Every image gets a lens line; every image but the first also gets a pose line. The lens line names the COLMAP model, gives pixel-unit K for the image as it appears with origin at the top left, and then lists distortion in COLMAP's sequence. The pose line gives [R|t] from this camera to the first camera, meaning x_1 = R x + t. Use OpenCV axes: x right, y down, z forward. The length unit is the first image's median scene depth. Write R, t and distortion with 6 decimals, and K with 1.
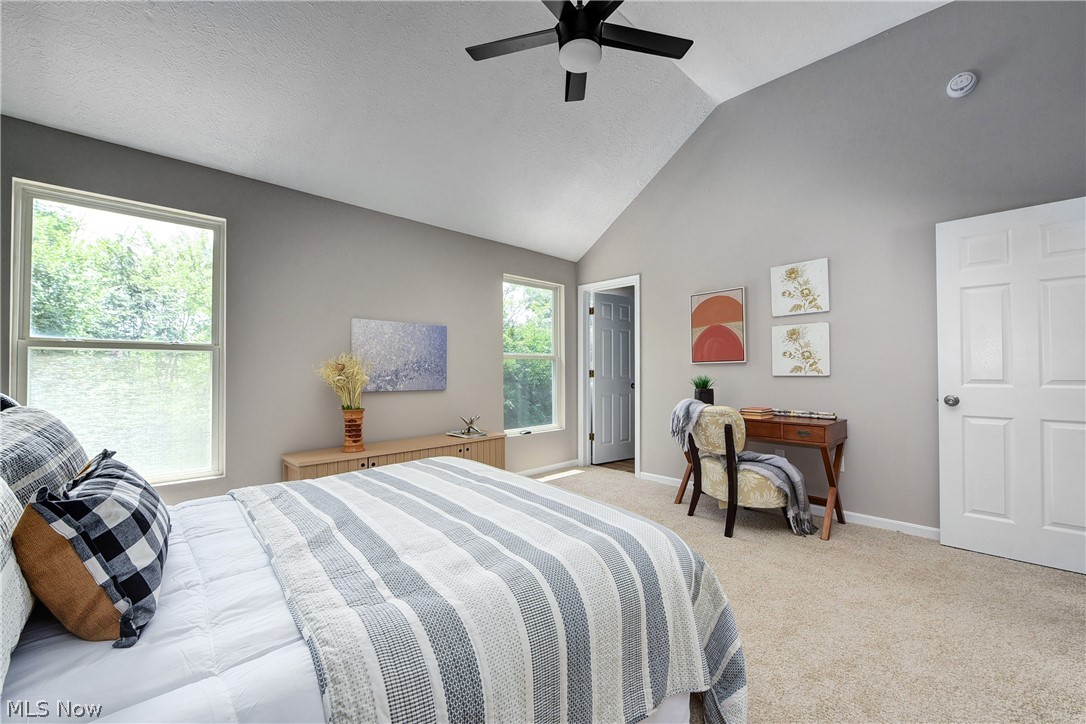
lens RADIAL K [[434.8, 0, 545.9], [0, 434.8, 363.6], [0, 0, 1]] dist [-0.000777, -0.000132]
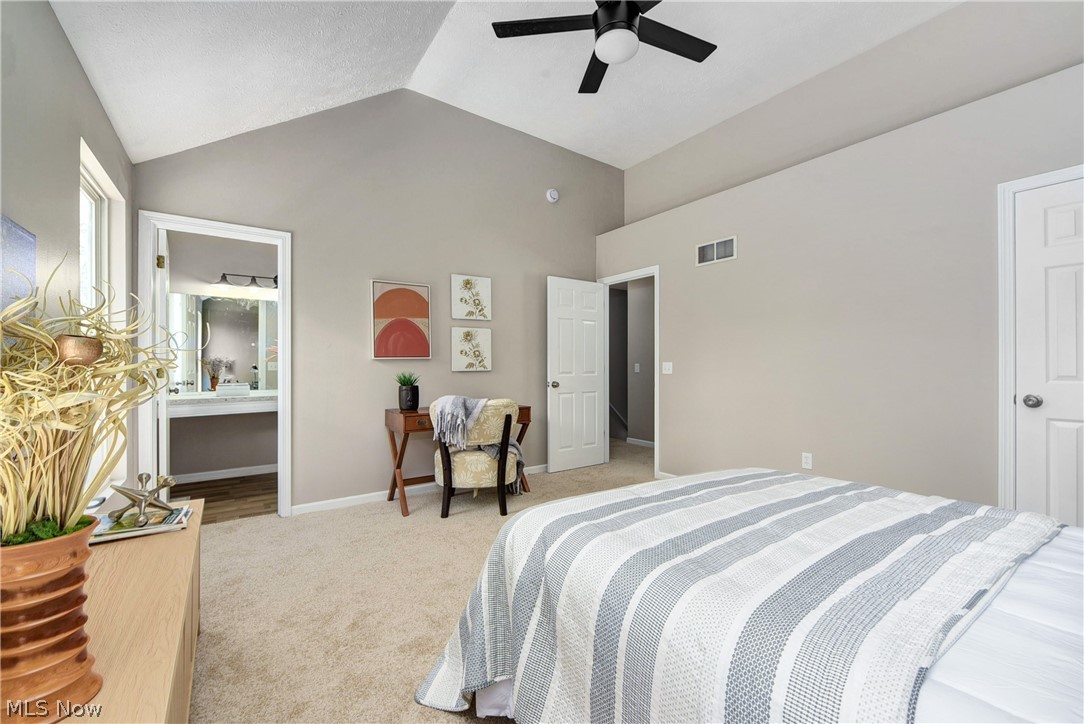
lens RADIAL K [[434.0, 0, 544.9], [0, 434.0, 363.6], [0, 0, 1]] dist [-0.000777, -0.000132]
pose [[0.152290, 0.007868, 0.988305, -0.563946], [-0.014502, 0.999878, -0.005726, 0.011452], [-0.988229, -0.013460, 0.152386, 0.618167]]
